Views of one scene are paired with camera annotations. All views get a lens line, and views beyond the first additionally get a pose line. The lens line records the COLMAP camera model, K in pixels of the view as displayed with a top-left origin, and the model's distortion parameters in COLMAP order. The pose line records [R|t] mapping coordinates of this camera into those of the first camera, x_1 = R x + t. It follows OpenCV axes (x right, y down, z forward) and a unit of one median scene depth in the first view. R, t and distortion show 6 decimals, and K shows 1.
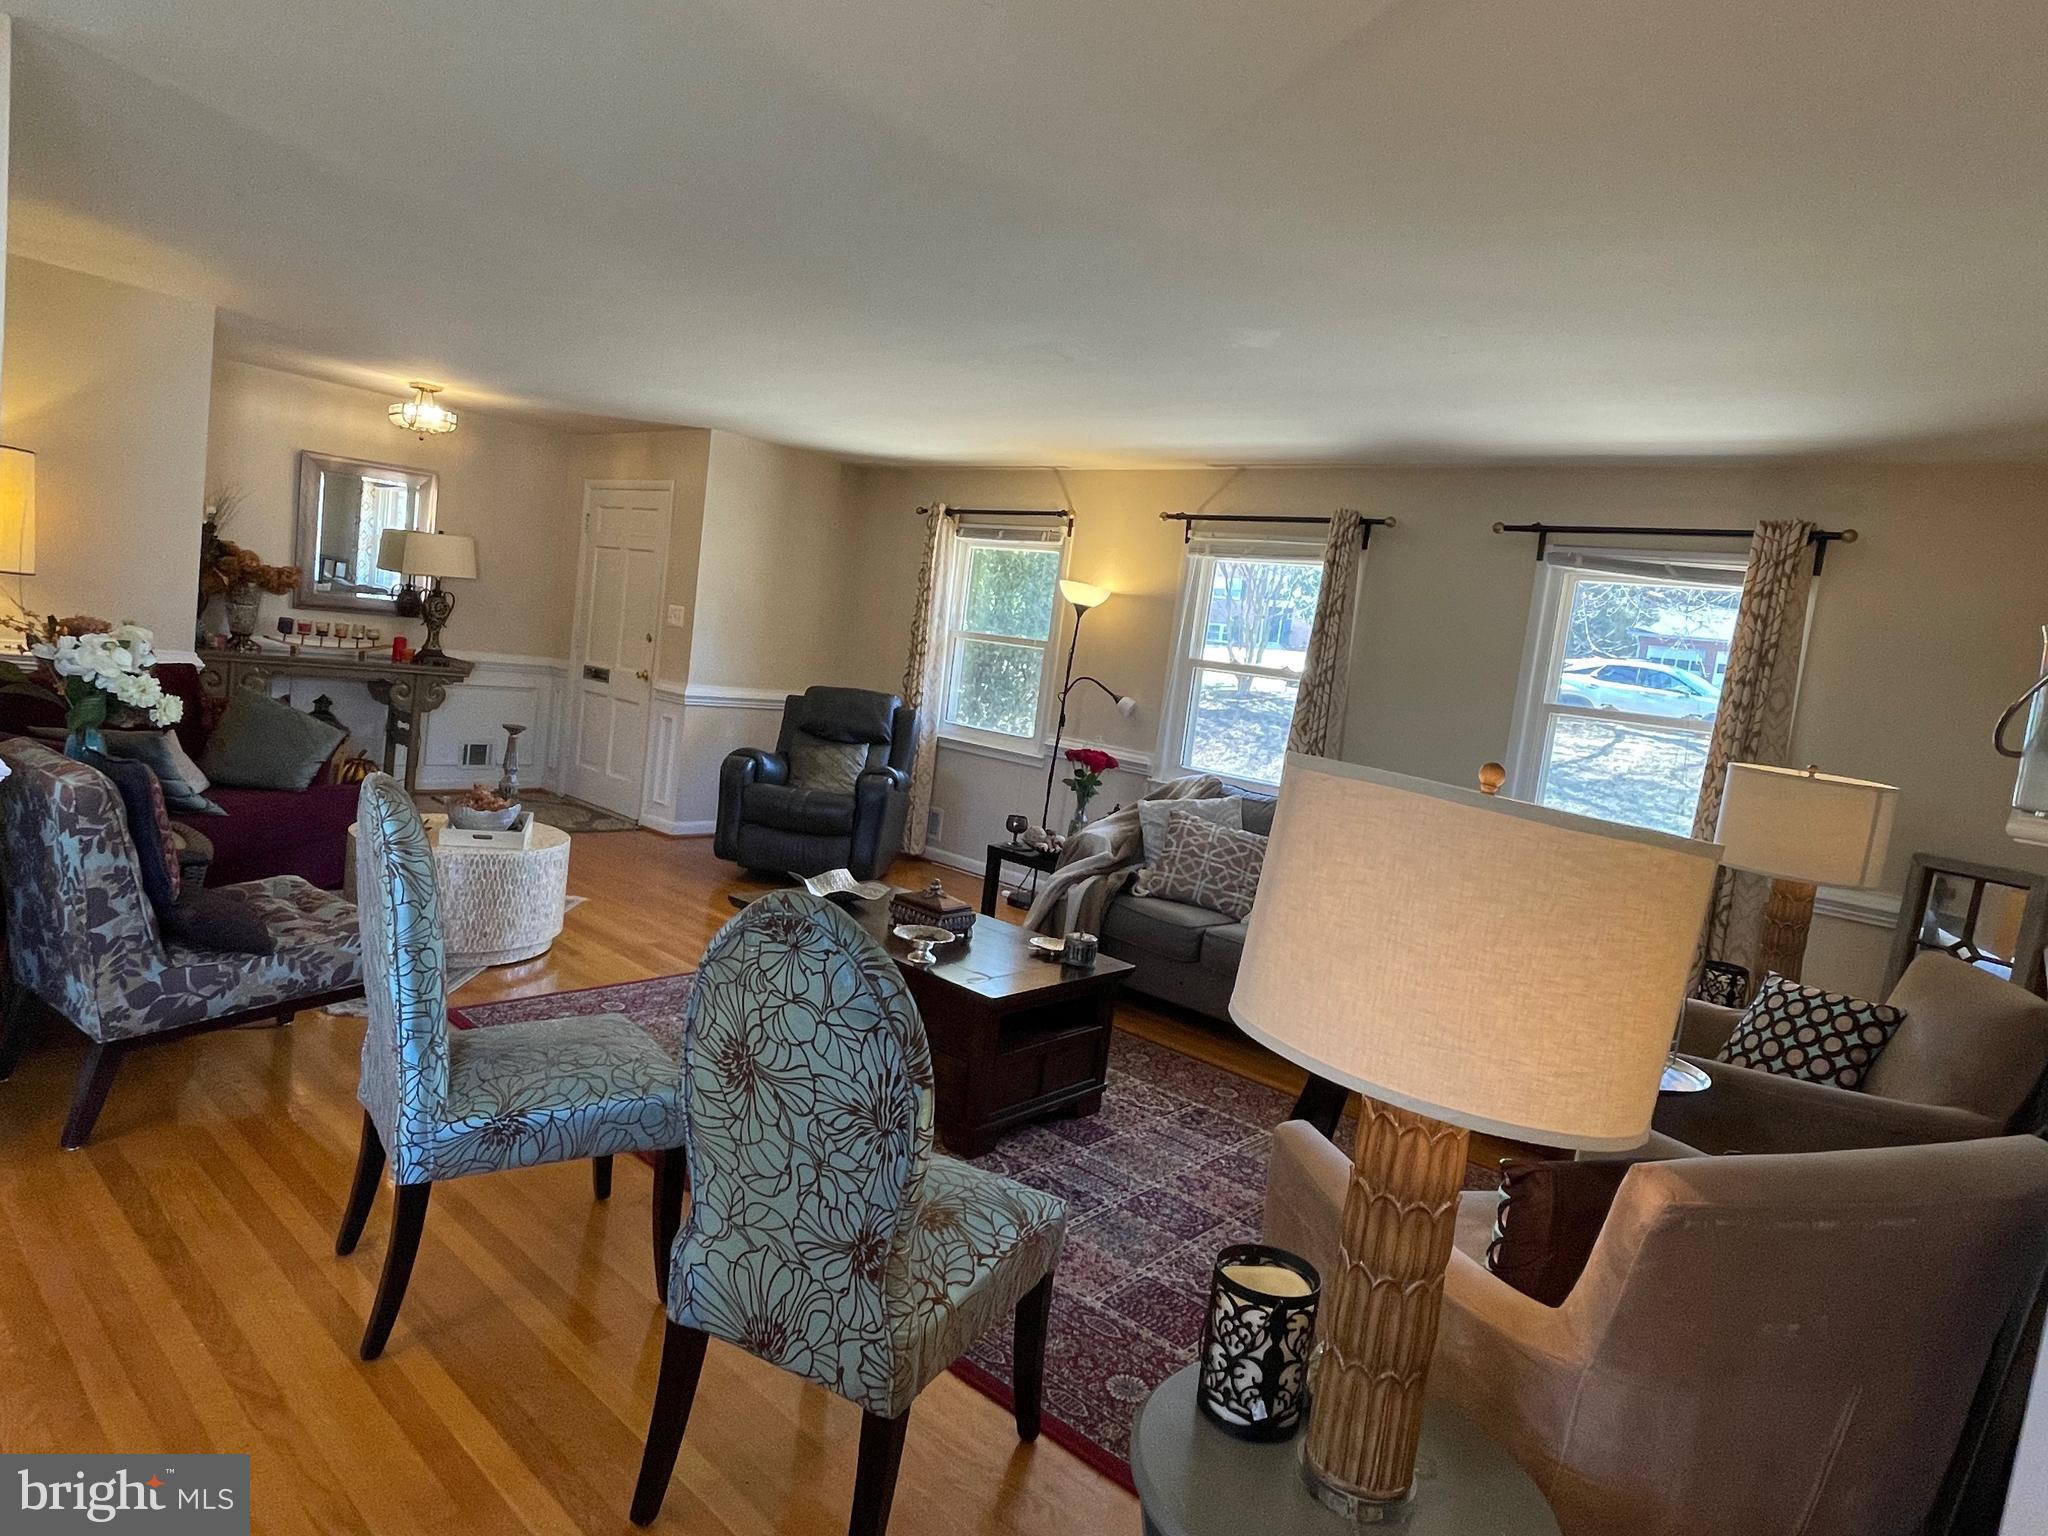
lens RADIAL K [[1186.6, 0, 1019.0], [0, 1186.6, 764.9], [0, 0, 1]] dist [-0.015946, 0.005596]
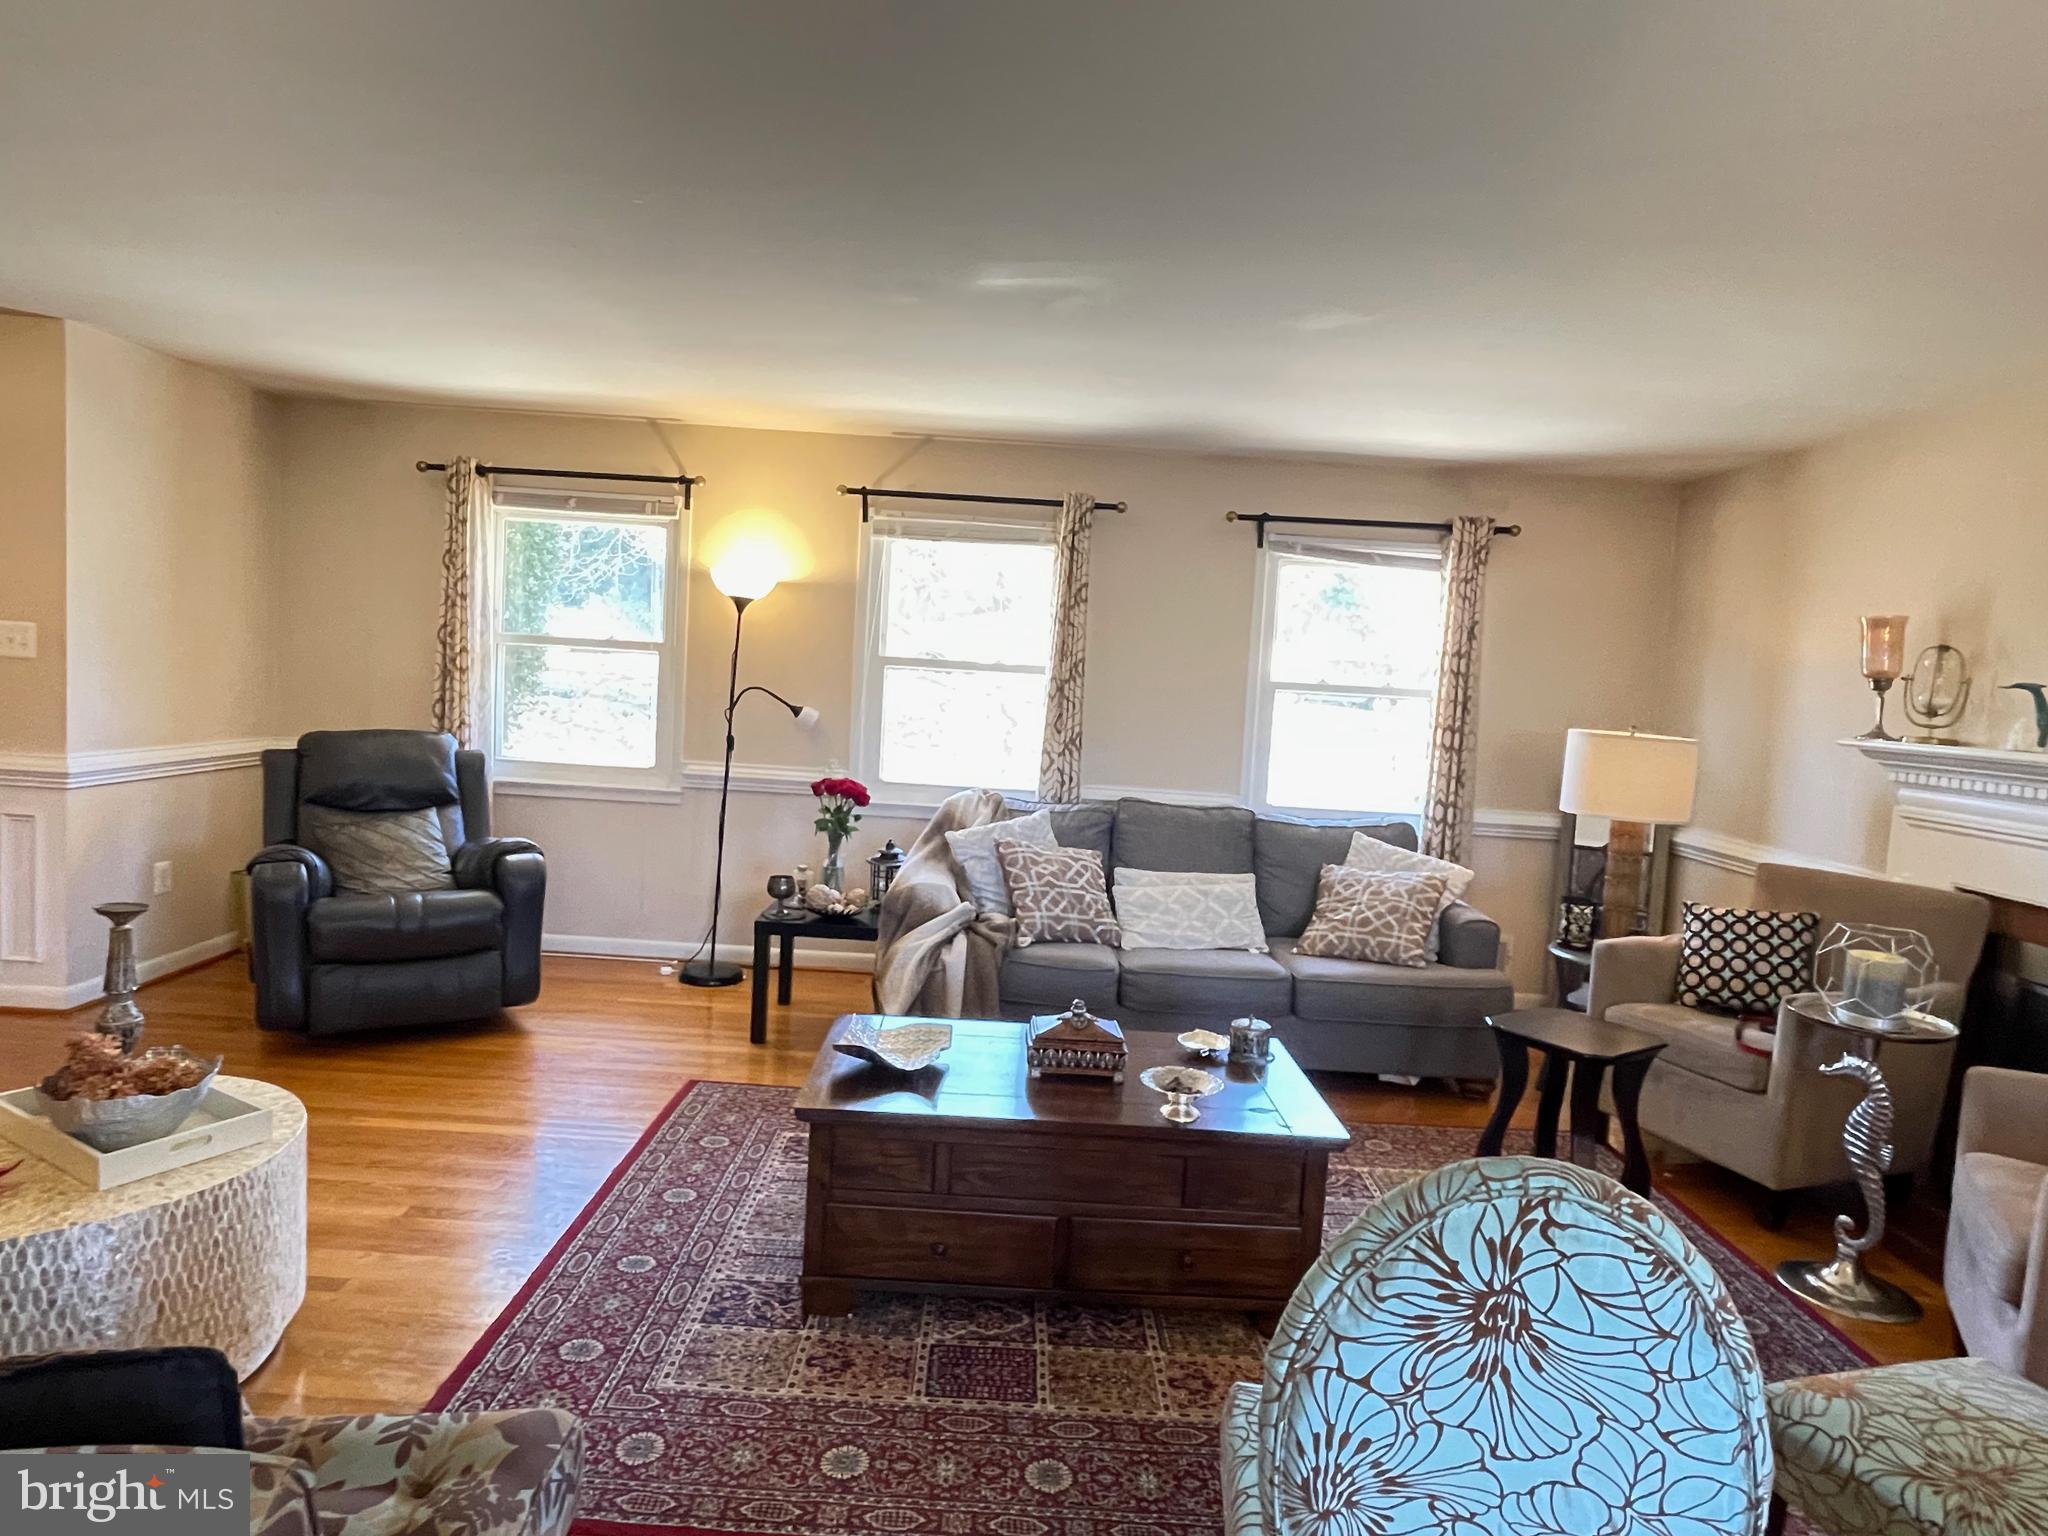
lens RADIAL K [[1186.6, 0, 1033.3], [0, 1186.6, 760.0], [0, 0, 1]] dist [-0.015946, 0.005596]
pose [[0.745733, -0.129525, 0.653533, -0.313458], [0.099519, 0.991571, 0.082962, -0.067472], [-0.658770, 0.003172, 0.752338, 0.245851]]
